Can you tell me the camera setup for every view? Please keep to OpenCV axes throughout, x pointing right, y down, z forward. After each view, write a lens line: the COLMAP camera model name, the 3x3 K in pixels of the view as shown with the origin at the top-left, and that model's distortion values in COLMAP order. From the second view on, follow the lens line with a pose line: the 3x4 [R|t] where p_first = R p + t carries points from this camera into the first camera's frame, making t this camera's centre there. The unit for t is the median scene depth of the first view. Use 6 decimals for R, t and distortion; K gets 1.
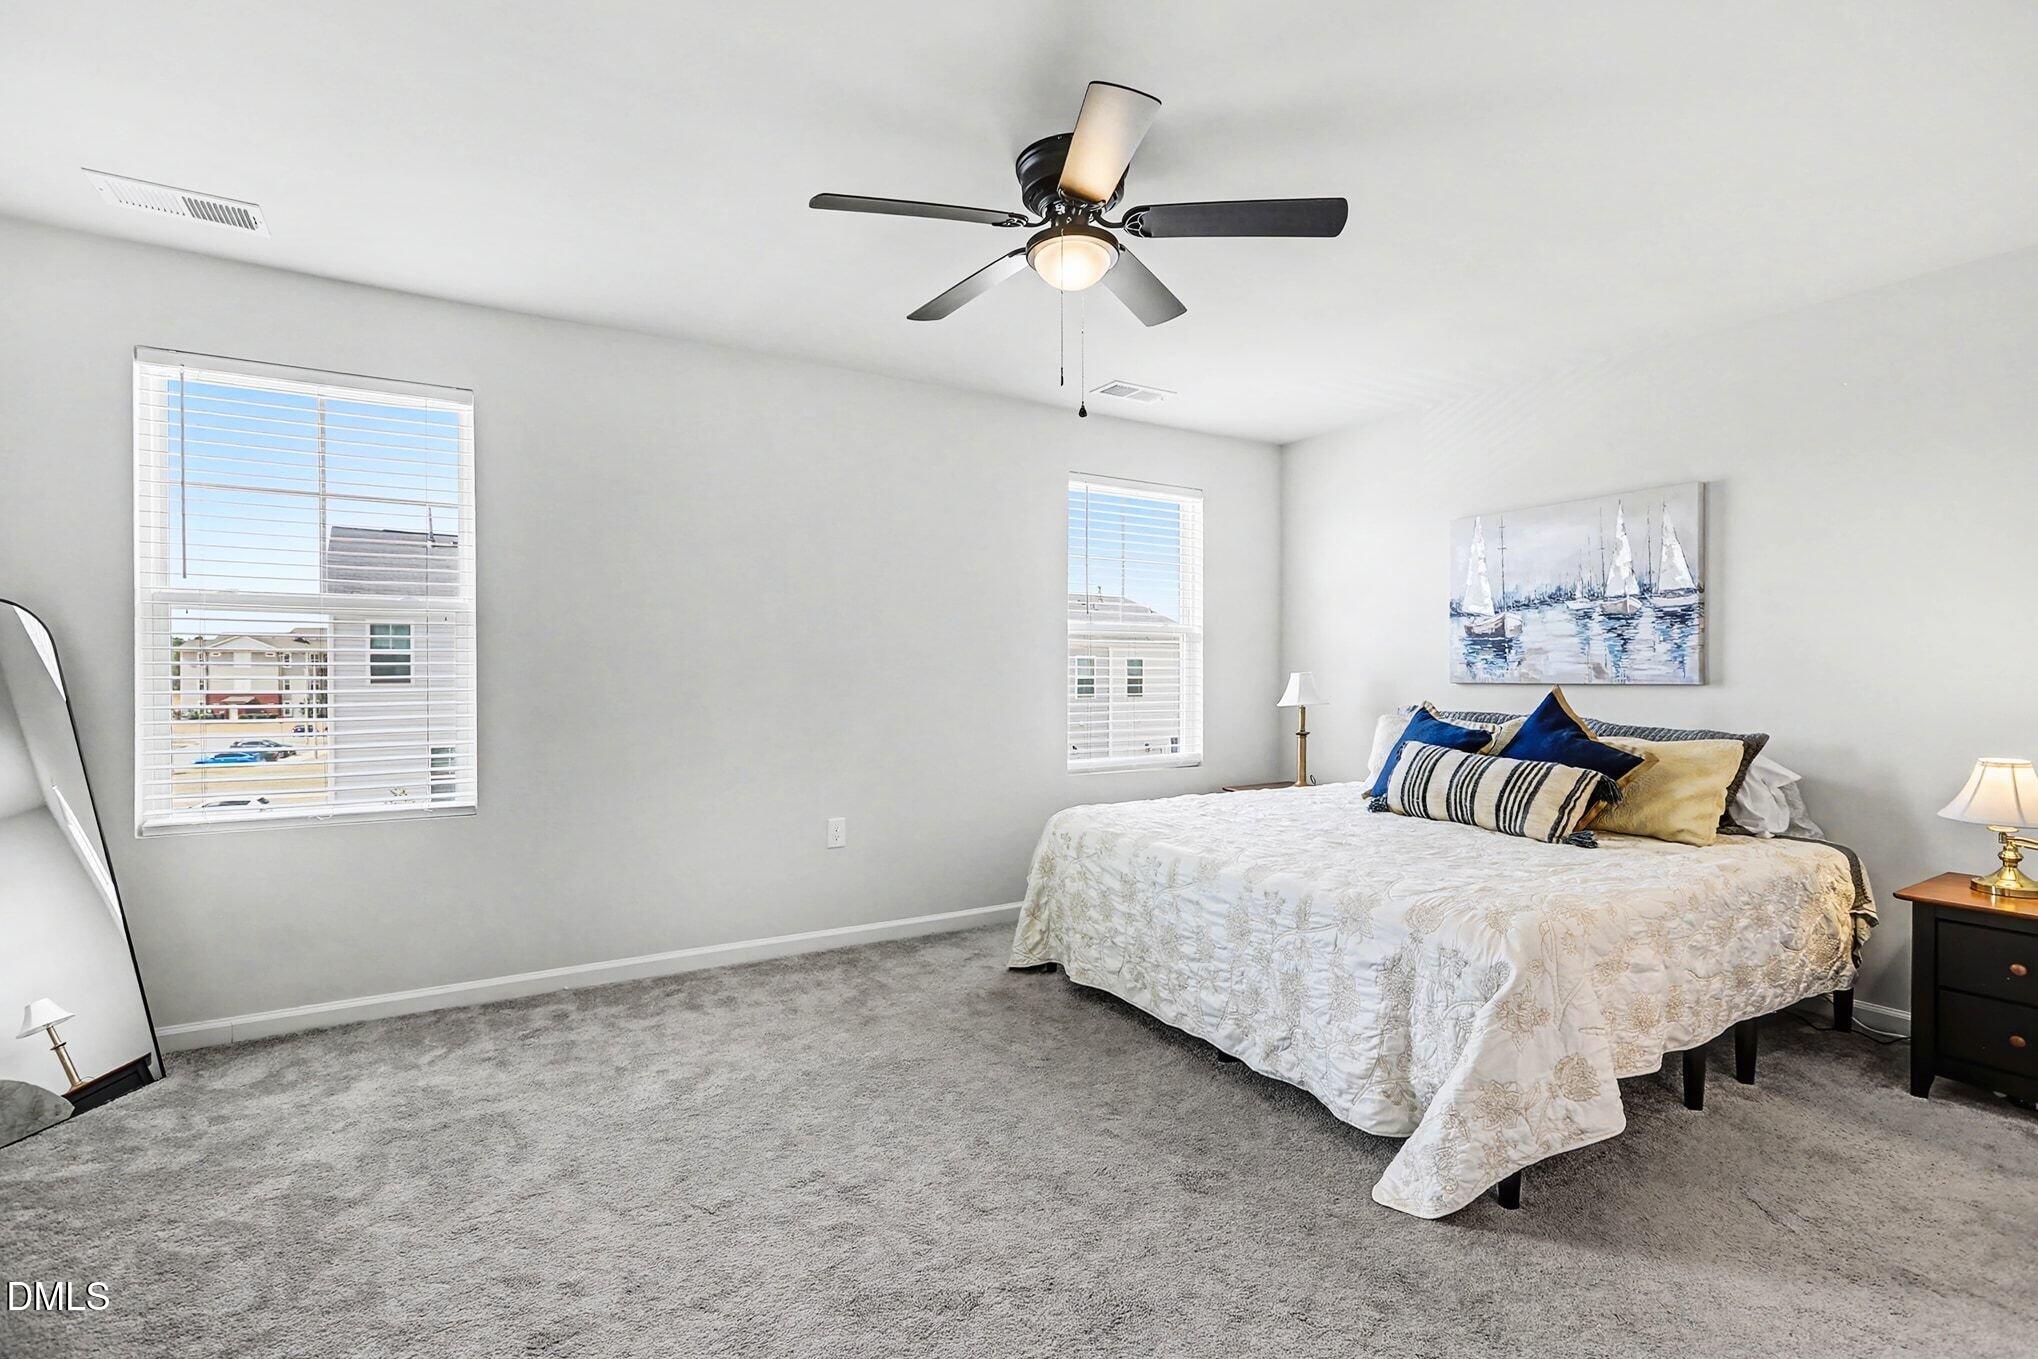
lens RADIAL K [[927.2, 0, 1010.3], [0, 927.2, 682.6], [0, 0, 1]] dist [0.003201, 0.001698]
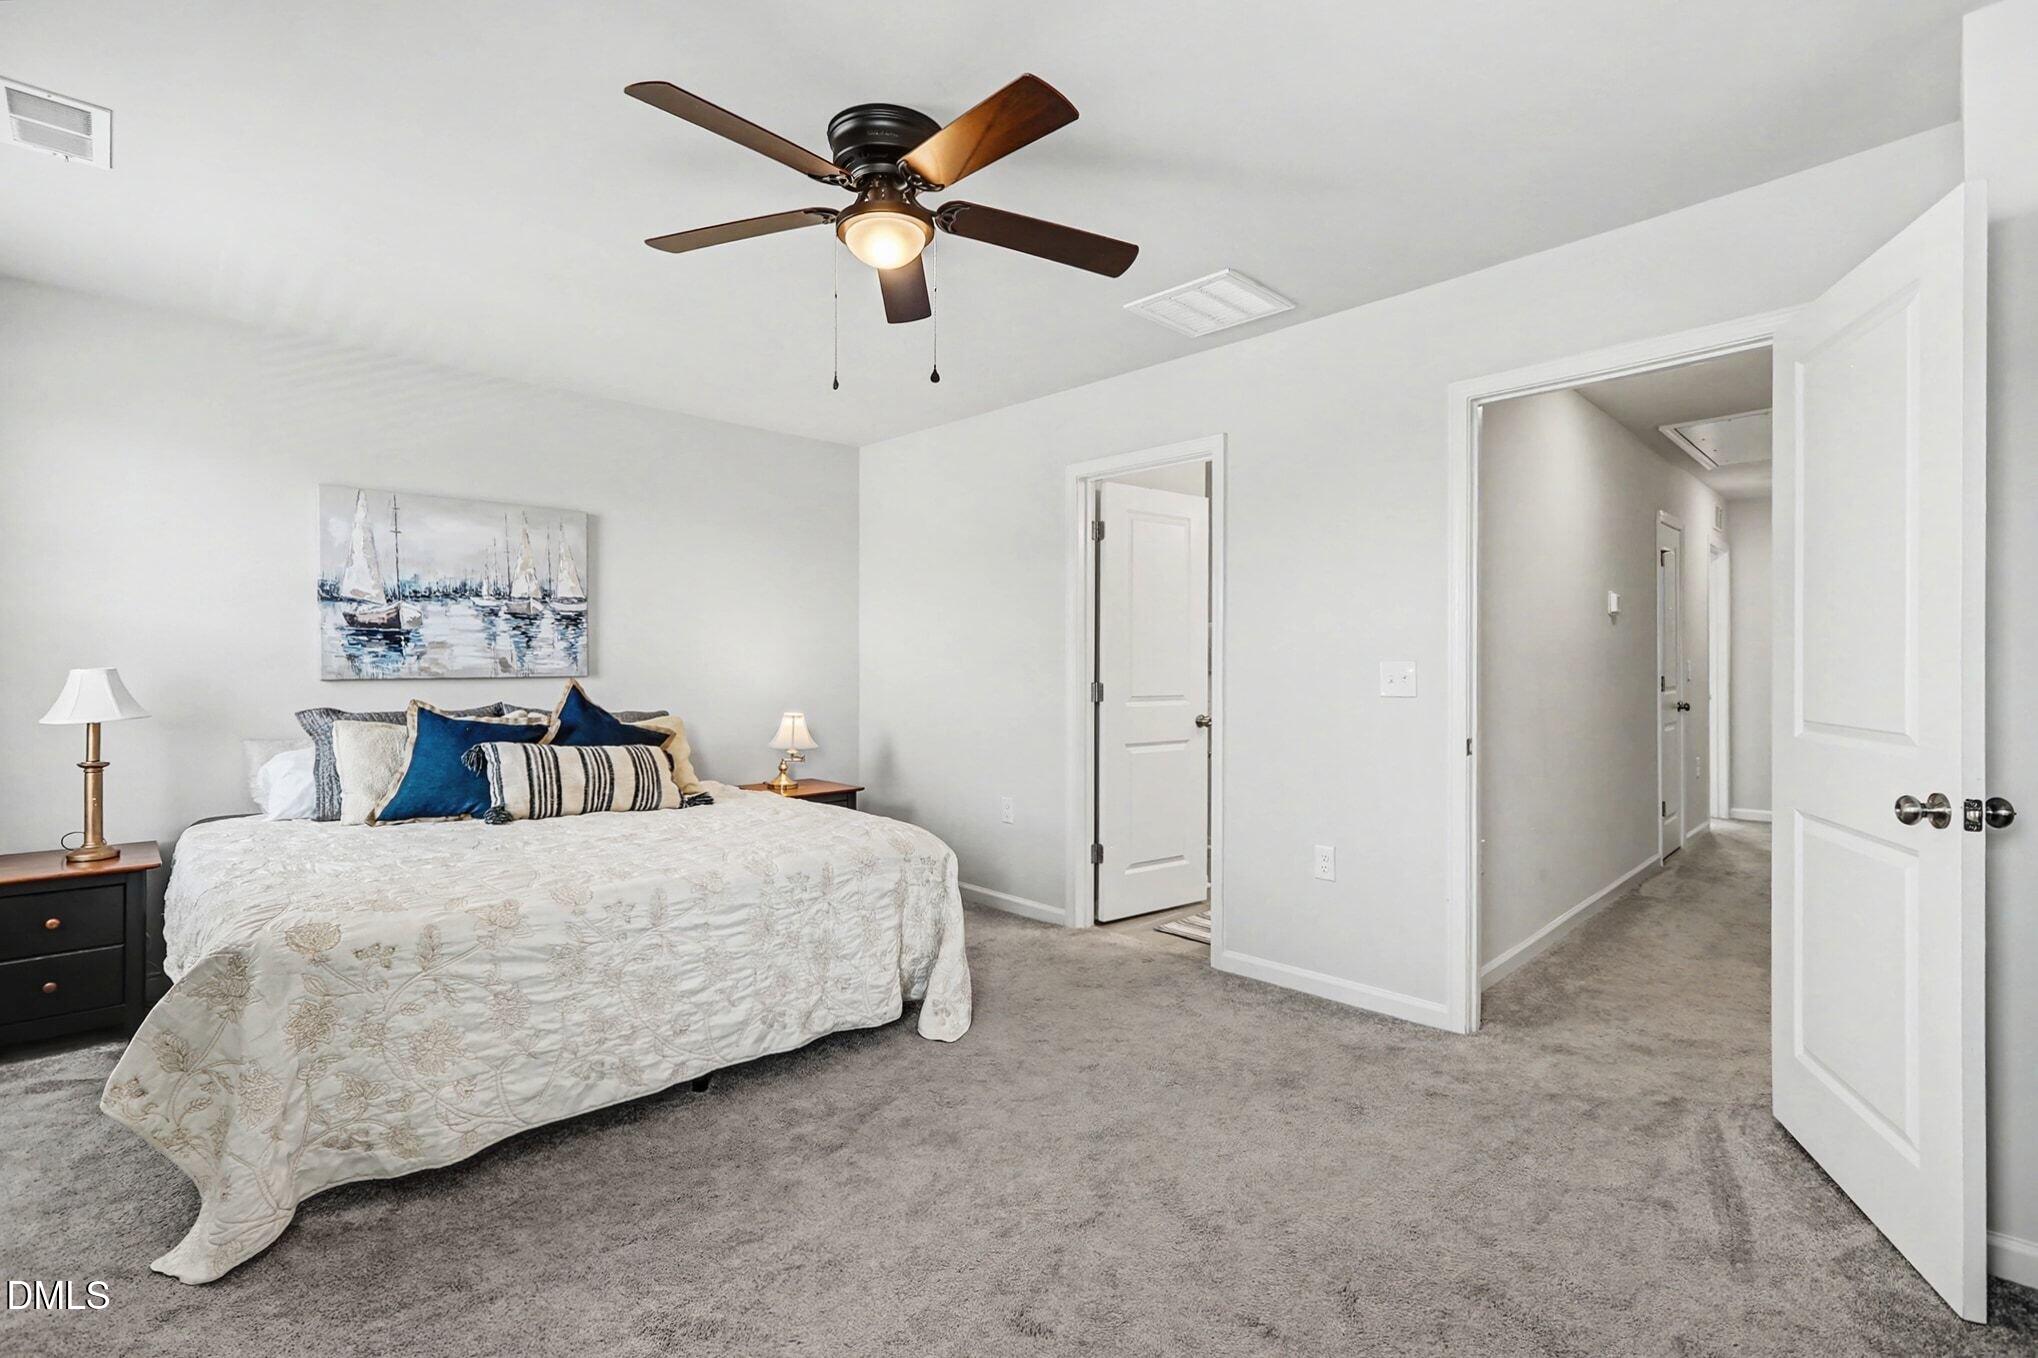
lens RADIAL K [[927.2, 0, 1010.2], [0, 927.2, 666.2], [0, 0, 1]] dist [0.003201, 0.001698]
pose [[-0.218681, -0.002922, 0.975792, -0.550290], [0.011127, 0.999923, 0.005488, -0.011010], [-0.975733, 0.012058, -0.218631, 0.670902]]
